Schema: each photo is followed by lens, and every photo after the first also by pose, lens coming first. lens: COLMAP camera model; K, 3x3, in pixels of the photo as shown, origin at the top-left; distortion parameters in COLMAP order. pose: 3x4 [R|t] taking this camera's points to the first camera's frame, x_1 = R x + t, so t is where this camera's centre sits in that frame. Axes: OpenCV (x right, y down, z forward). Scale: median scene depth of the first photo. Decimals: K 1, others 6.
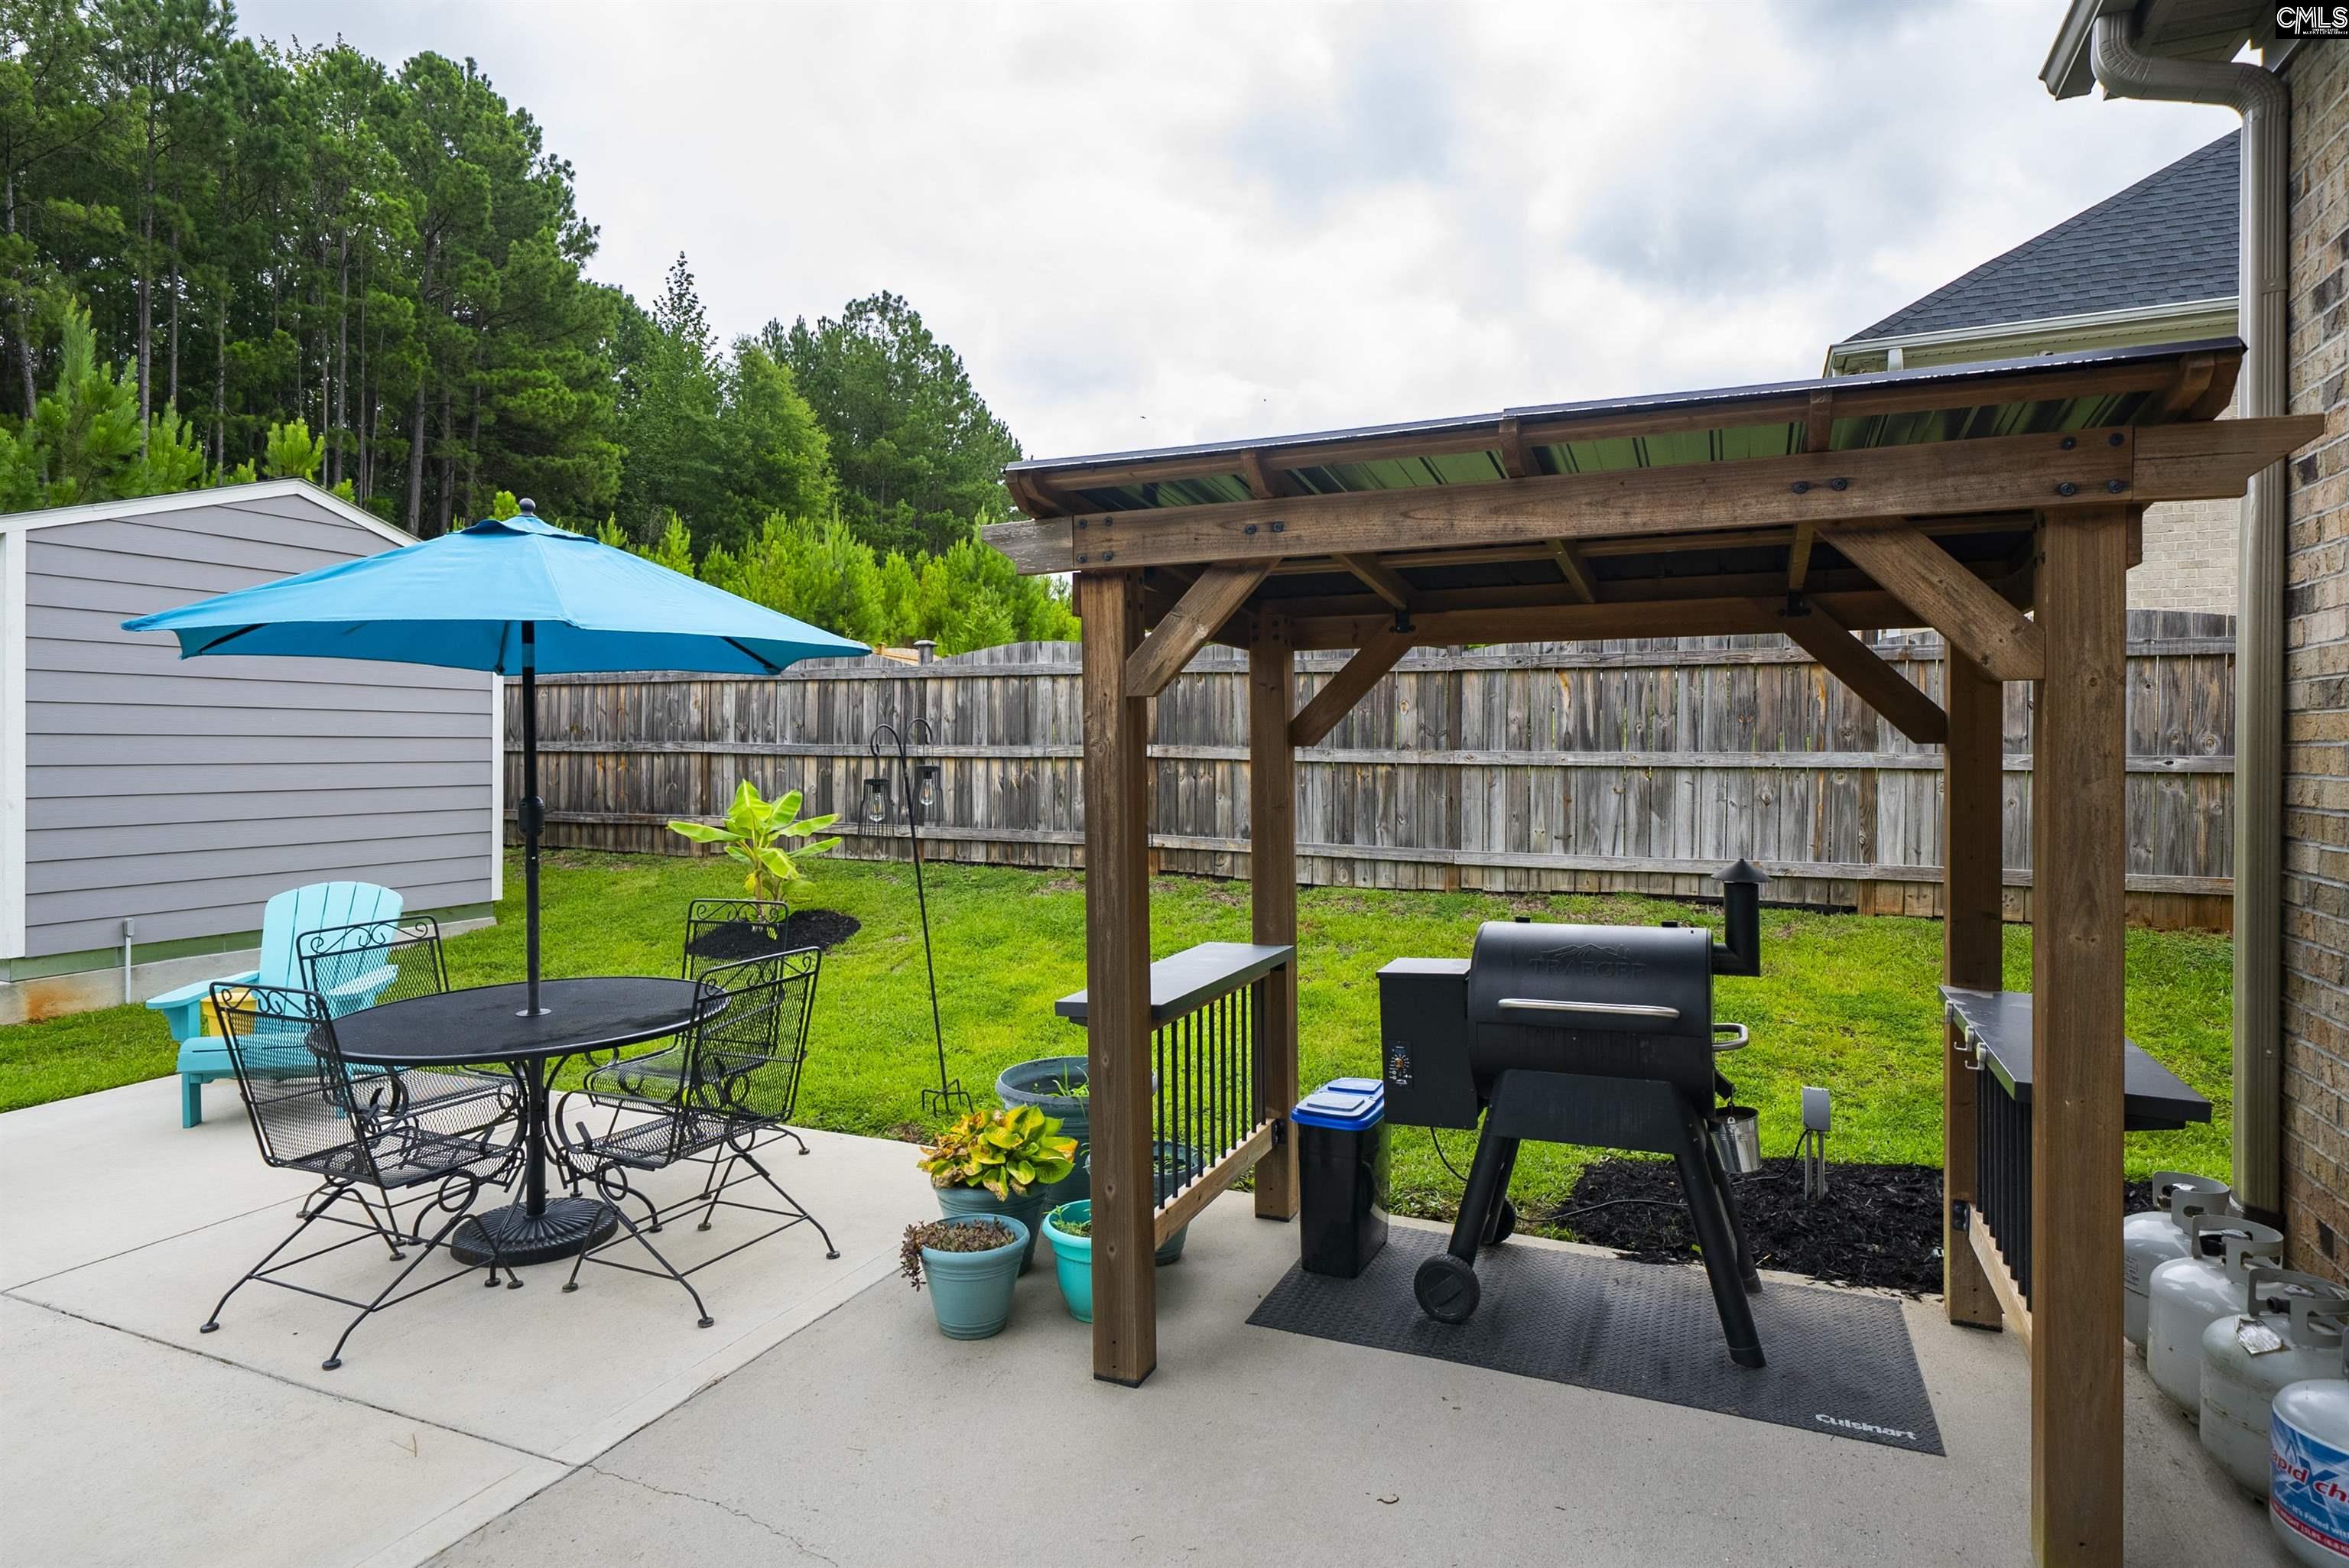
lens RADIAL K [[1266.5, 0, 1173.3], [0, 1266.5, 775.9], [0, 0, 1]] dist [-0.001667, 0.001636]
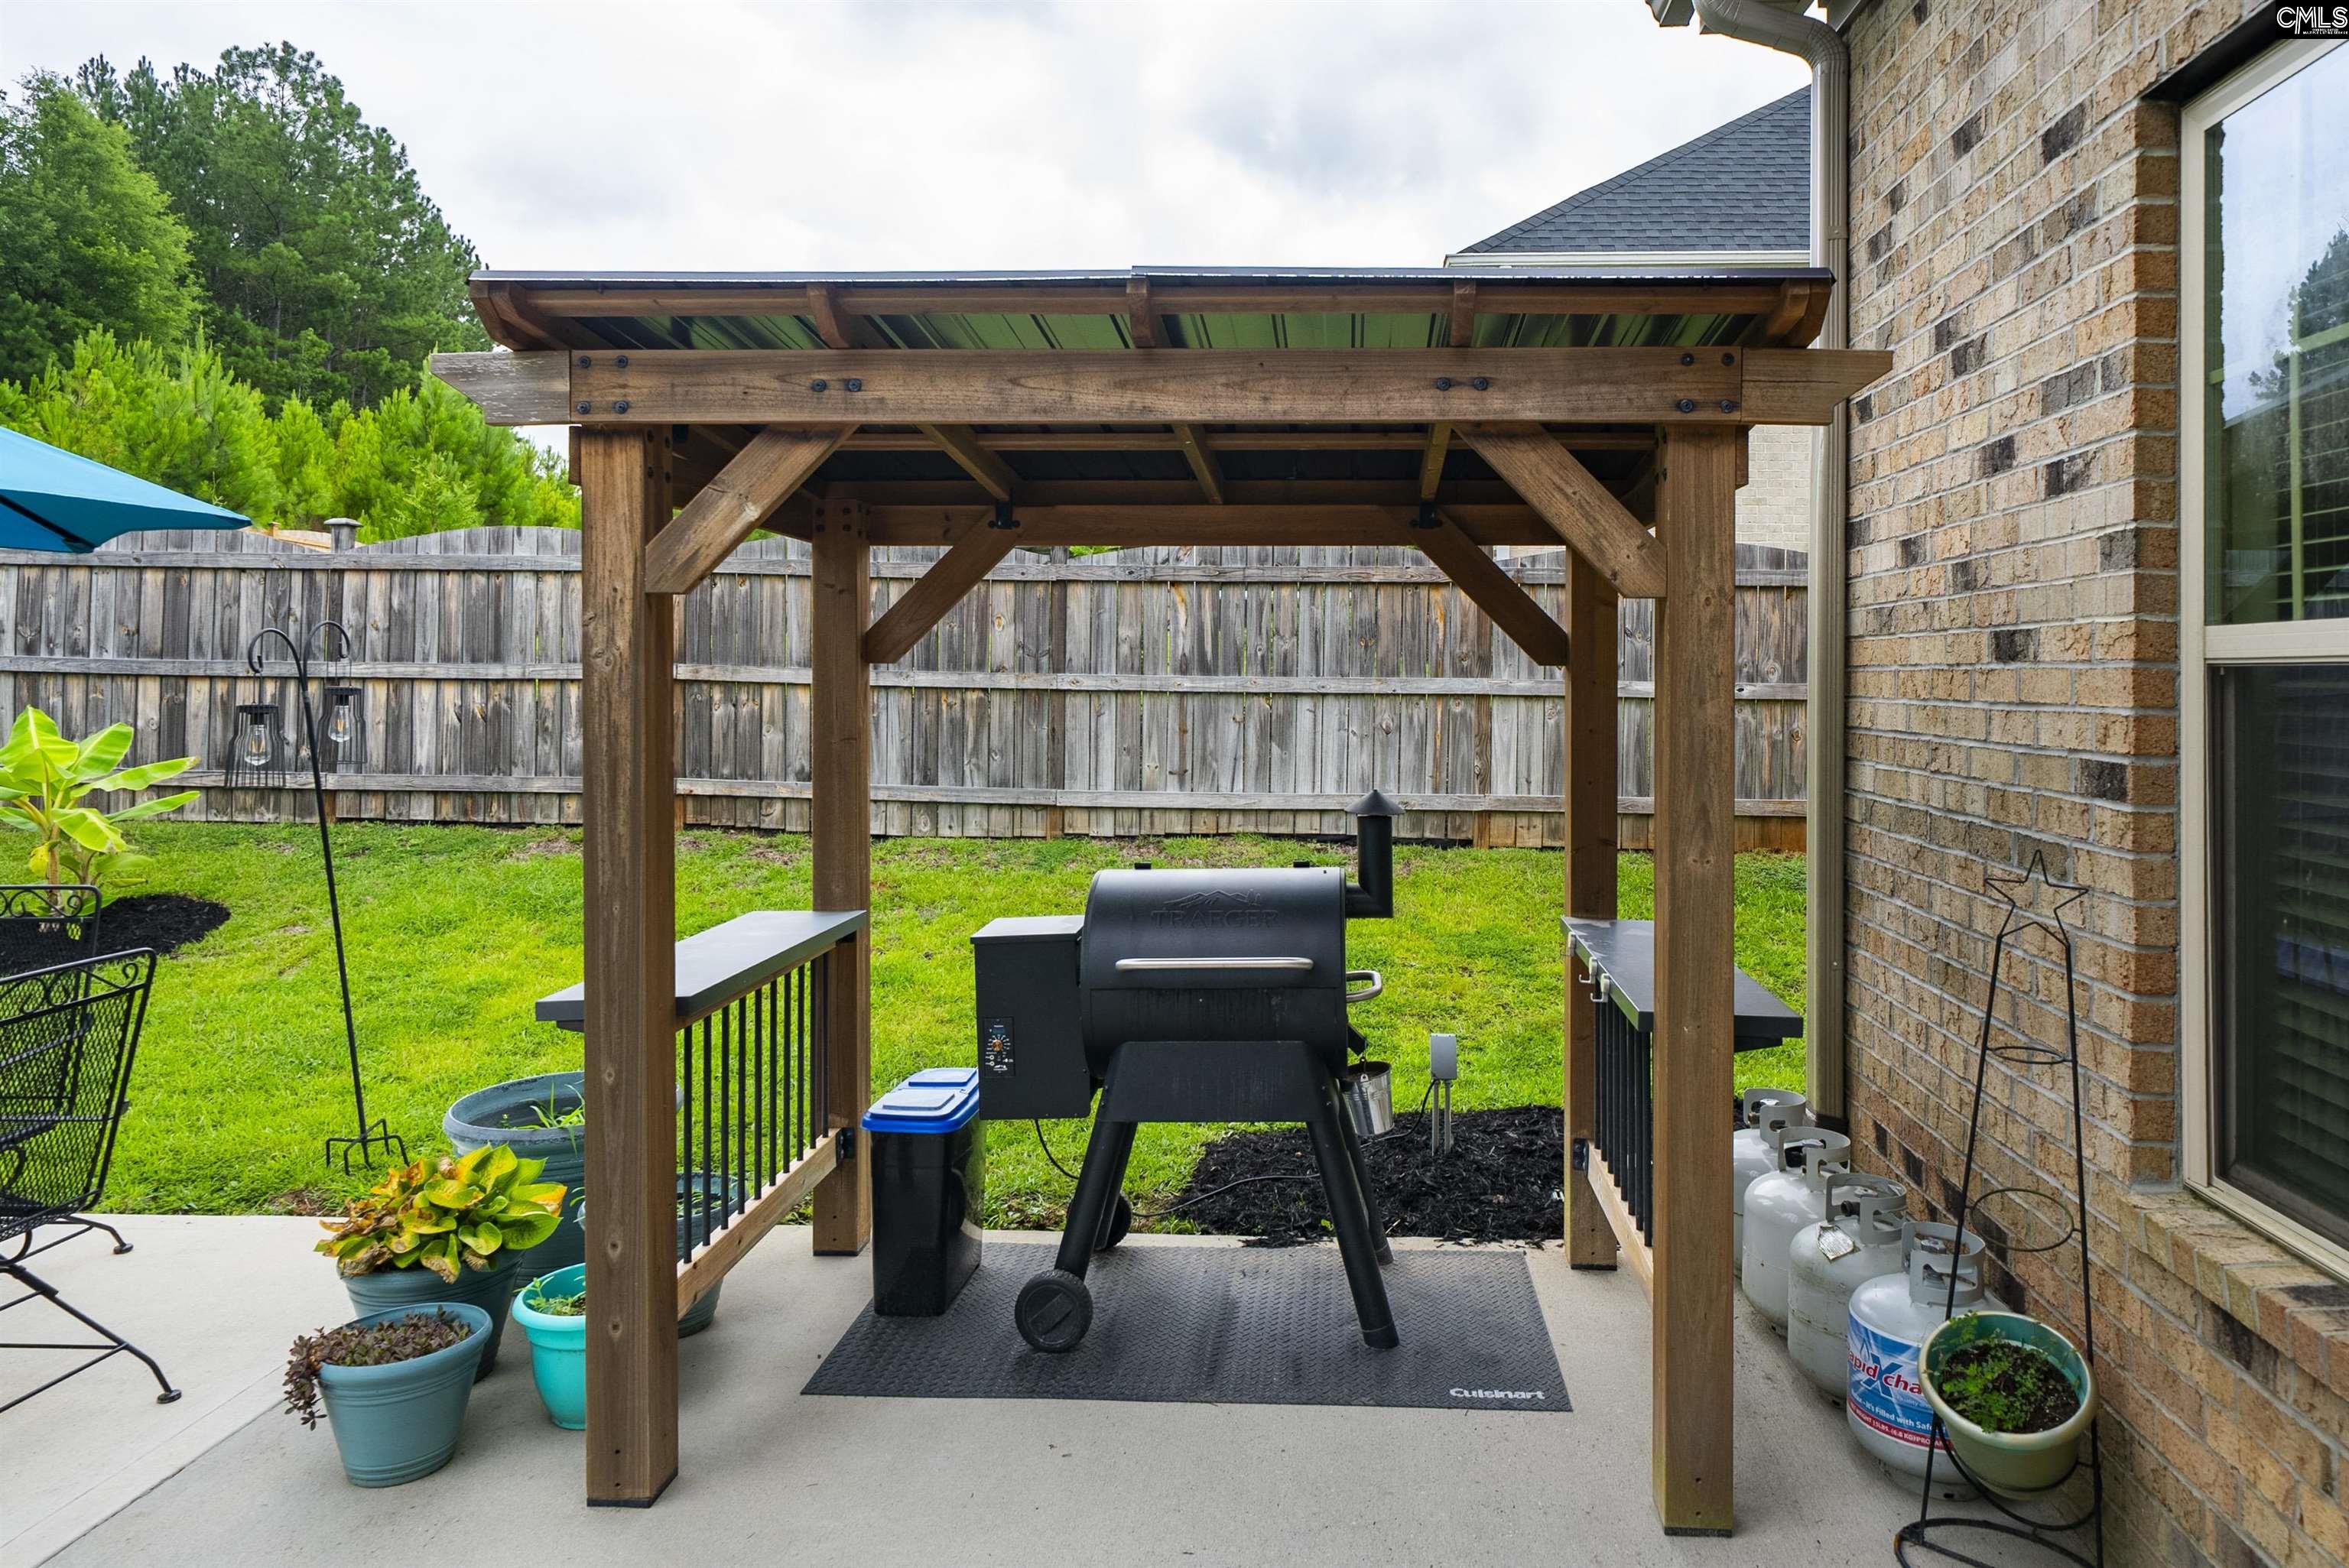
lens RADIAL K [[1260.8, 0, 1175.7], [0, 1260.8, 714.2], [0, 0, 1]] dist [0.000832, 0.000488]
pose [[0.929292, 0.008760, 0.369241, -0.019789], [0.000387, 0.999695, -0.024692, 0.028956], [-0.369345, 0.023088, 0.929006, 0.176388]]
